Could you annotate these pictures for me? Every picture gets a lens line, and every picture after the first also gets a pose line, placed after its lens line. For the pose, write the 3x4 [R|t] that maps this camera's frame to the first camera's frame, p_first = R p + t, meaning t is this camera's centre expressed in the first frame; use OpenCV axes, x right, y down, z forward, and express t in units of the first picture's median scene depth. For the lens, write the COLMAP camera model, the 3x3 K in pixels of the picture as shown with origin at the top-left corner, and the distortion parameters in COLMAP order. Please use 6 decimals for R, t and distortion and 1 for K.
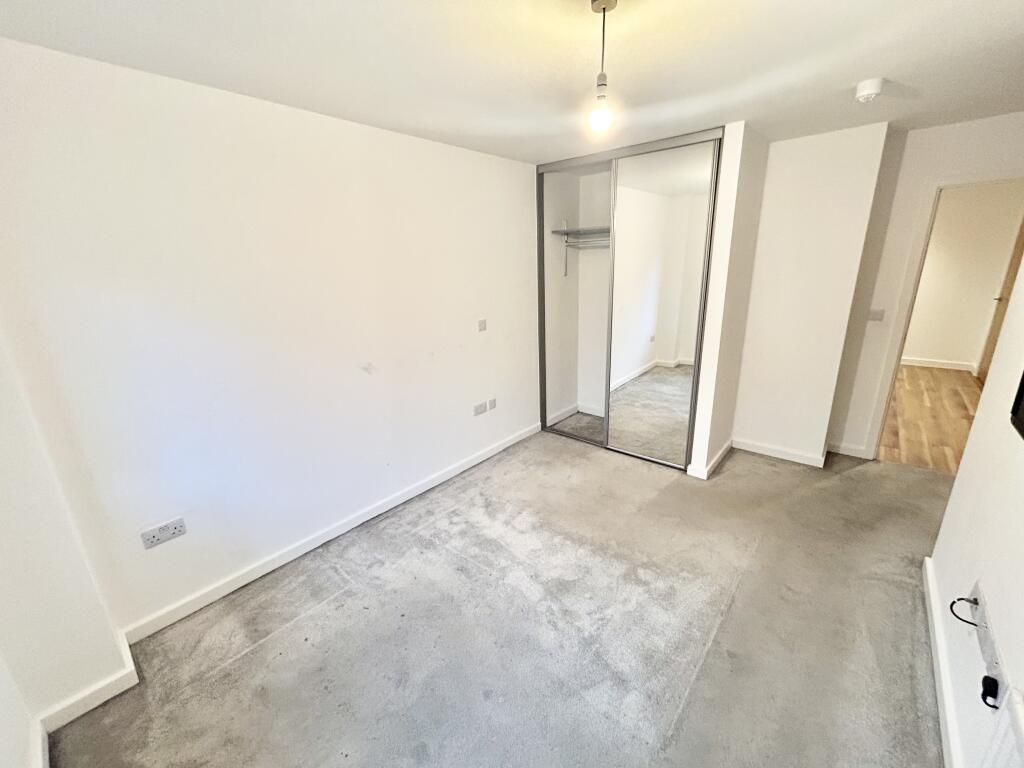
lens RADIAL K [[412.9, 0, 514.4], [0, 412.9, 383.3], [0, 0, 1]] dist [0.000942, 0.000579]
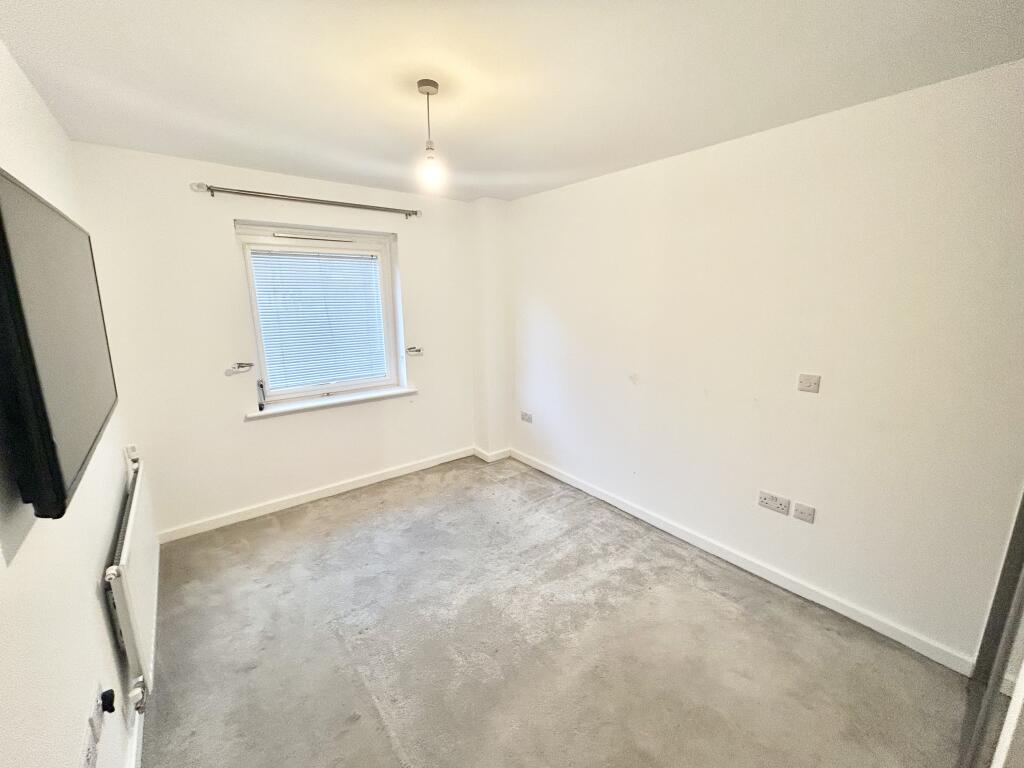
lens RADIAL K [[412.9, 0, 513.1], [0, 412.9, 382.4], [0, 0, 1]] dist [0.000942, 0.000579]
pose [[-0.187541, 0.233431, -0.954117, 0.773168], [-0.270763, 0.921433, 0.278656, -0.248356], [0.944201, 0.310599, -0.109603, 0.816512]]
